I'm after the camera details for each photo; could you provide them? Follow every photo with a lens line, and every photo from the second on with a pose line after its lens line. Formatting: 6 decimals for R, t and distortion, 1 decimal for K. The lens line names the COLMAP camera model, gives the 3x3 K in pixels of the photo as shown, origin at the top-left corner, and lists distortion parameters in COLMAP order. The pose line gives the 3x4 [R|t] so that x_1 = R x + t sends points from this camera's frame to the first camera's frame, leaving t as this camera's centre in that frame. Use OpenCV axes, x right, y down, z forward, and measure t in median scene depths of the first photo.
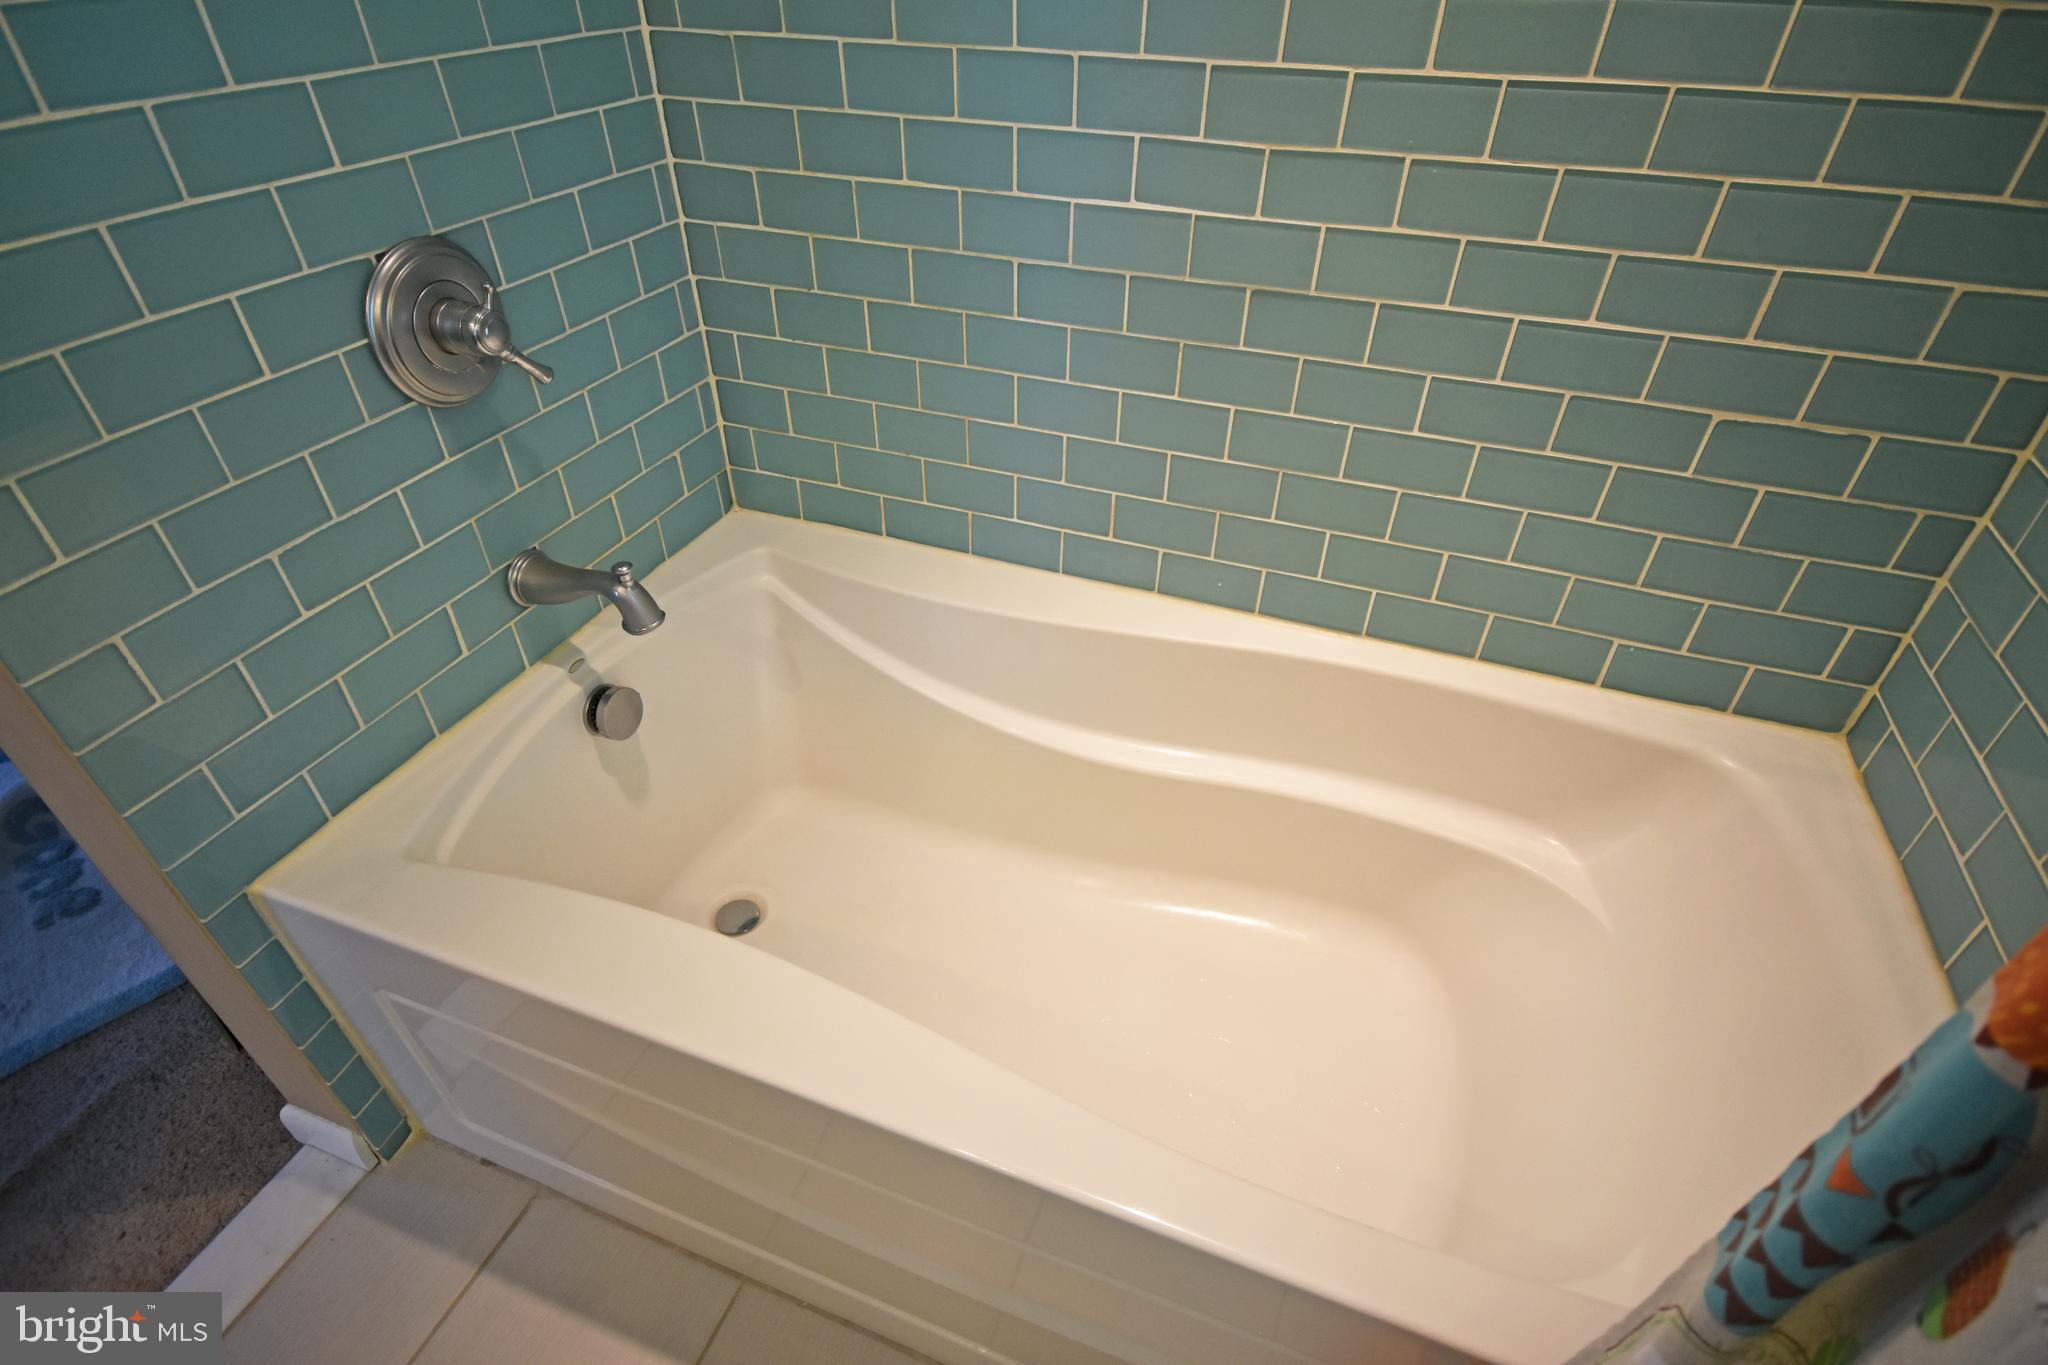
lens RADIAL K [[1003.2, 0, 1030.7], [0, 1003.2, 692.3], [0, 0, 1]] dist [-0.001154, -0.001710]
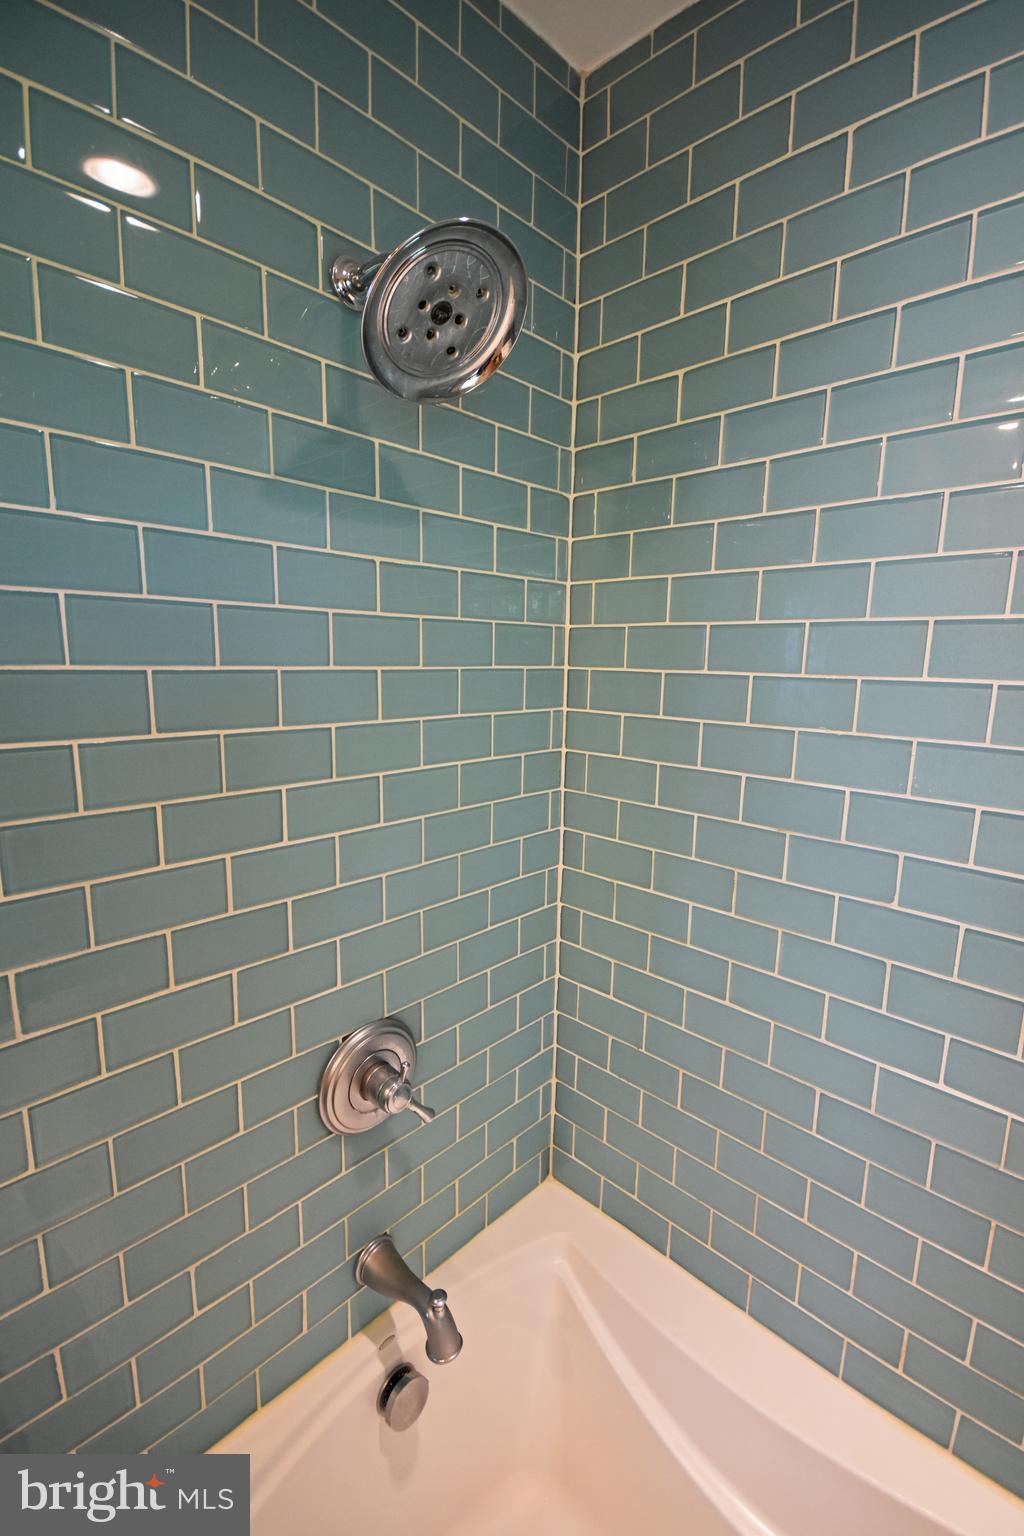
lens RADIAL K [[683.0, 0, 510.2], [0, 683.0, 773.8], [0, 0, 1]] dist [-0.002595, -0.000646]
pose [[0.916133, 0.073874, -0.394008, -0.055041], [-0.254904, 0.865930, -0.430336, -0.302138], [0.309393, 0.494680, 0.812138, 0.065446]]
